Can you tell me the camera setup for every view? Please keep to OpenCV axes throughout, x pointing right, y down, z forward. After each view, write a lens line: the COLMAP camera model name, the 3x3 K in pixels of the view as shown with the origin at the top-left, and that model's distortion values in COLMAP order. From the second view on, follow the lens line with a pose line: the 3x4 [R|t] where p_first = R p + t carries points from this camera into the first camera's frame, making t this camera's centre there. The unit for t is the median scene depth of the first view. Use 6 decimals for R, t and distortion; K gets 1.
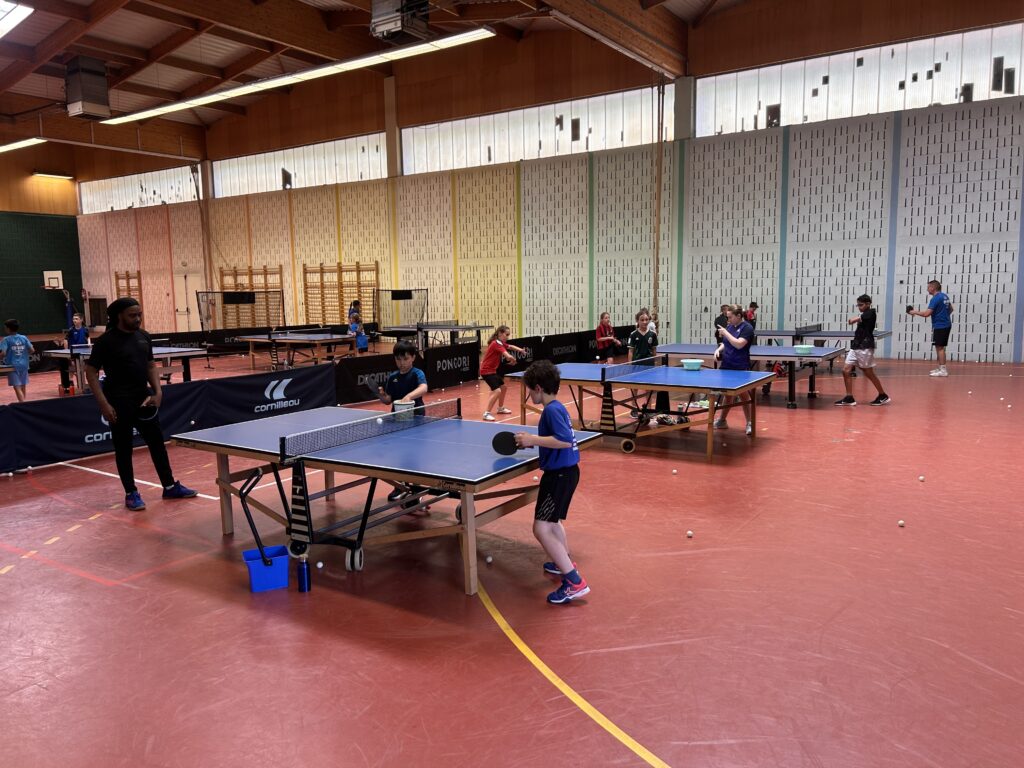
lens RADIAL K [[695.9, 0, 558.4], [0, 695.9, 386.4], [0, 0, 1]] dist [0.041138, -0.038521]
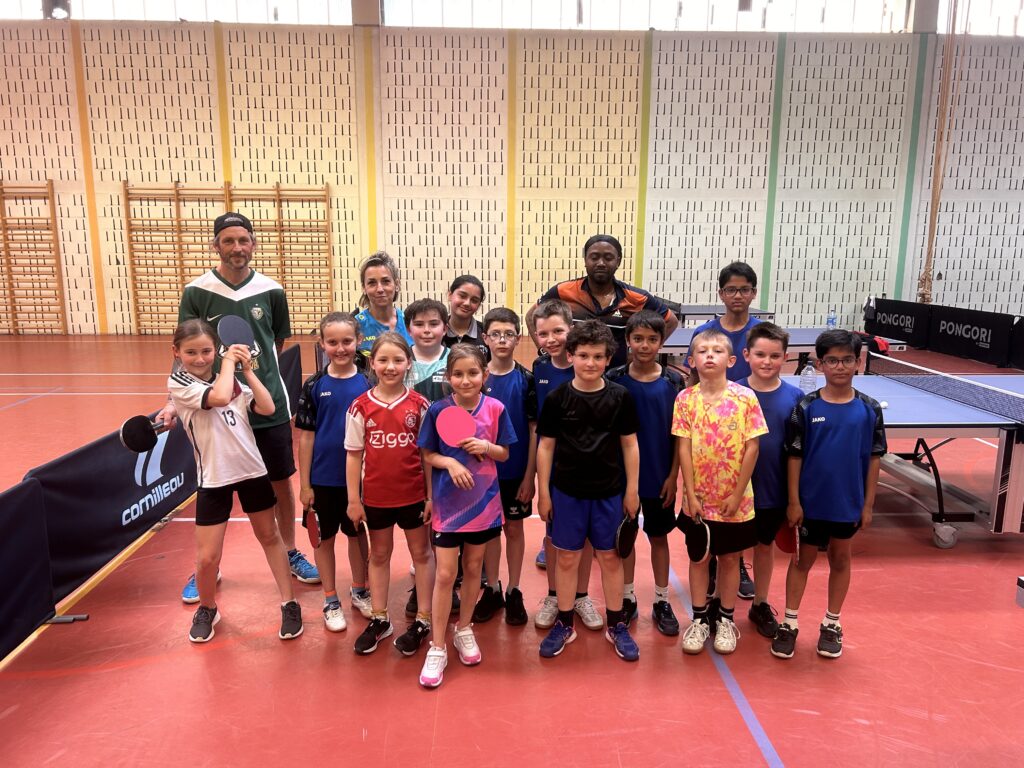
lens RADIAL K [[776.1, 0, 517.5], [0, 776.1, 401.2], [0, 0, 1]] dist [0.049393, -0.052931]
pose [[0.838804, -0.086398, 0.537534, -0.455882], [0.057212, 0.995849, 0.070787, -0.045633], [-0.541419, -0.028623, 0.840266, 0.398554]]
